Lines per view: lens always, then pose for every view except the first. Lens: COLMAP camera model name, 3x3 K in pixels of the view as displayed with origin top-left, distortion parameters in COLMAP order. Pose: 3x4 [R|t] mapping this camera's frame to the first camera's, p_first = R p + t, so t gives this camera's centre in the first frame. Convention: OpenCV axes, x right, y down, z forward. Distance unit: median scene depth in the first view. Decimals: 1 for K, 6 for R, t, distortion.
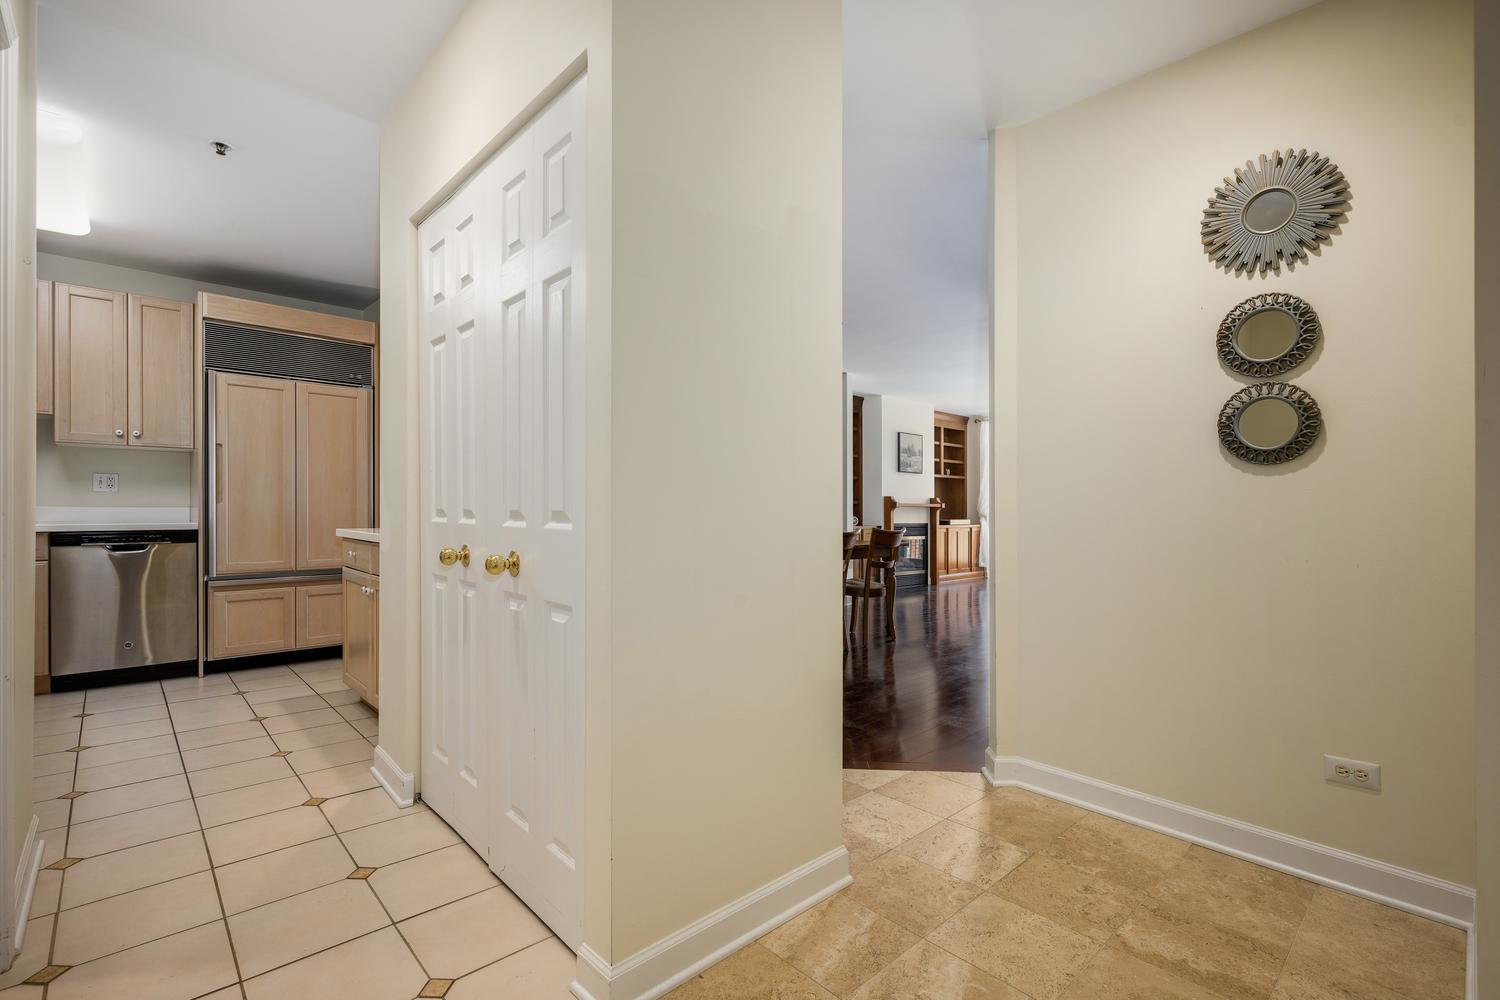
lens RADIAL K [[684.9, 0, 756.4], [0, 684.9, 502.4], [0, 0, 1]] dist [0.001380, 0.000009]
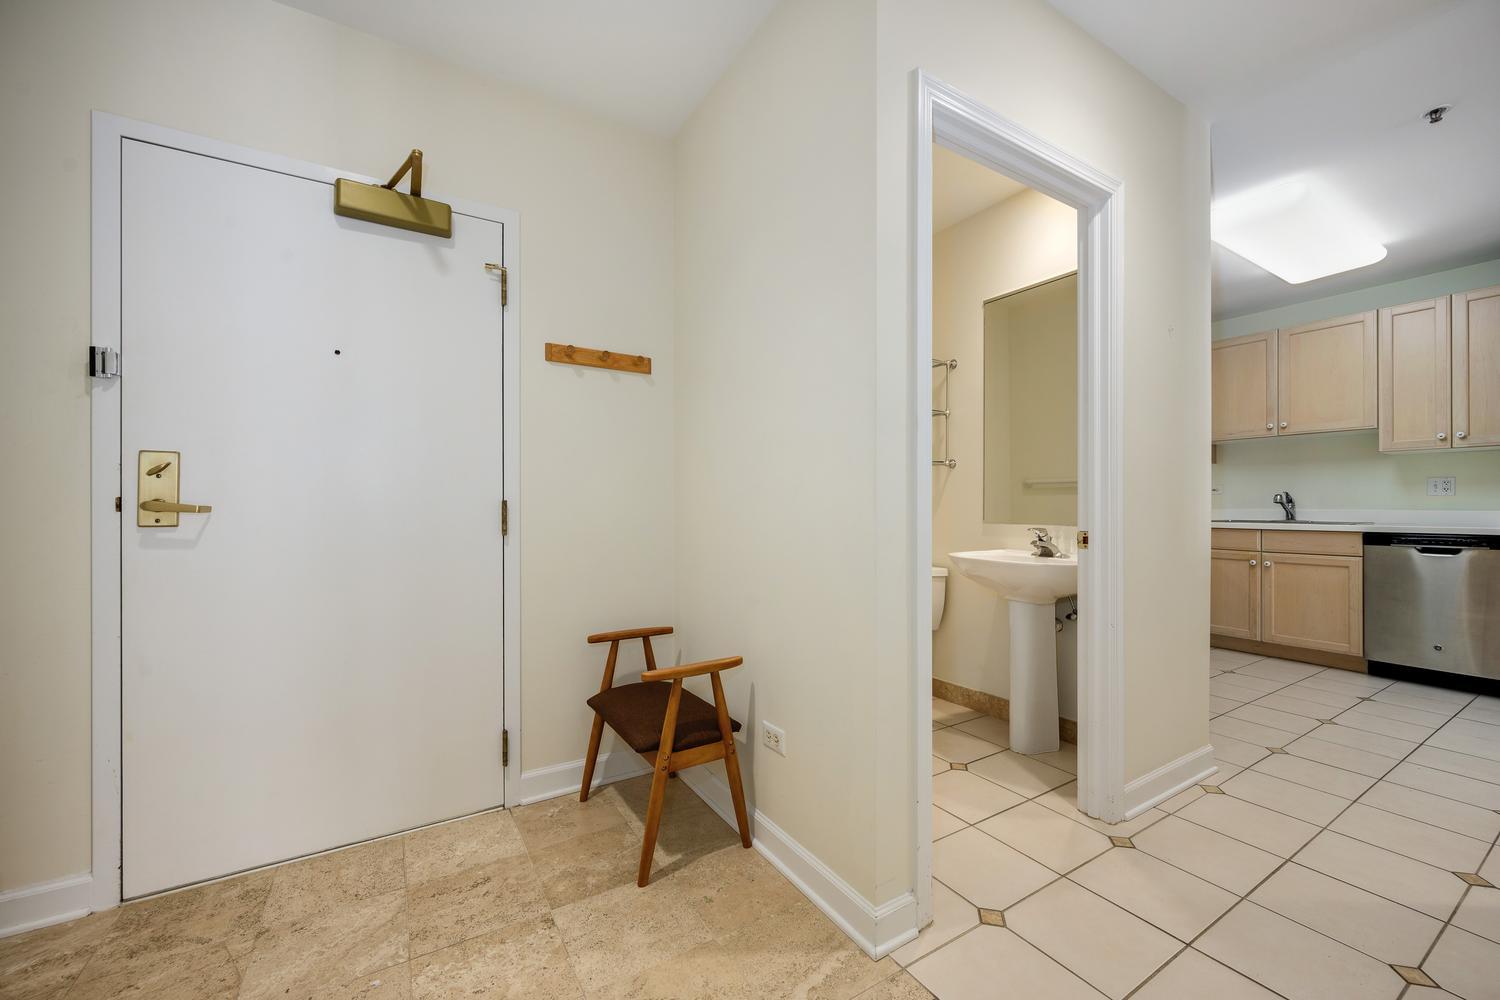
lens RADIAL K [[590.0, 0, 761.1], [0, 590.0, 501.1], [0, 0, 1]] dist [0.001610, 0.000522]
pose [[-0.177960, -0.014363, -0.983933, 0.103711], [0.001261, 0.999889, -0.014824, 0.005303], [0.984037, -0.003879, -0.177922, 0.180413]]
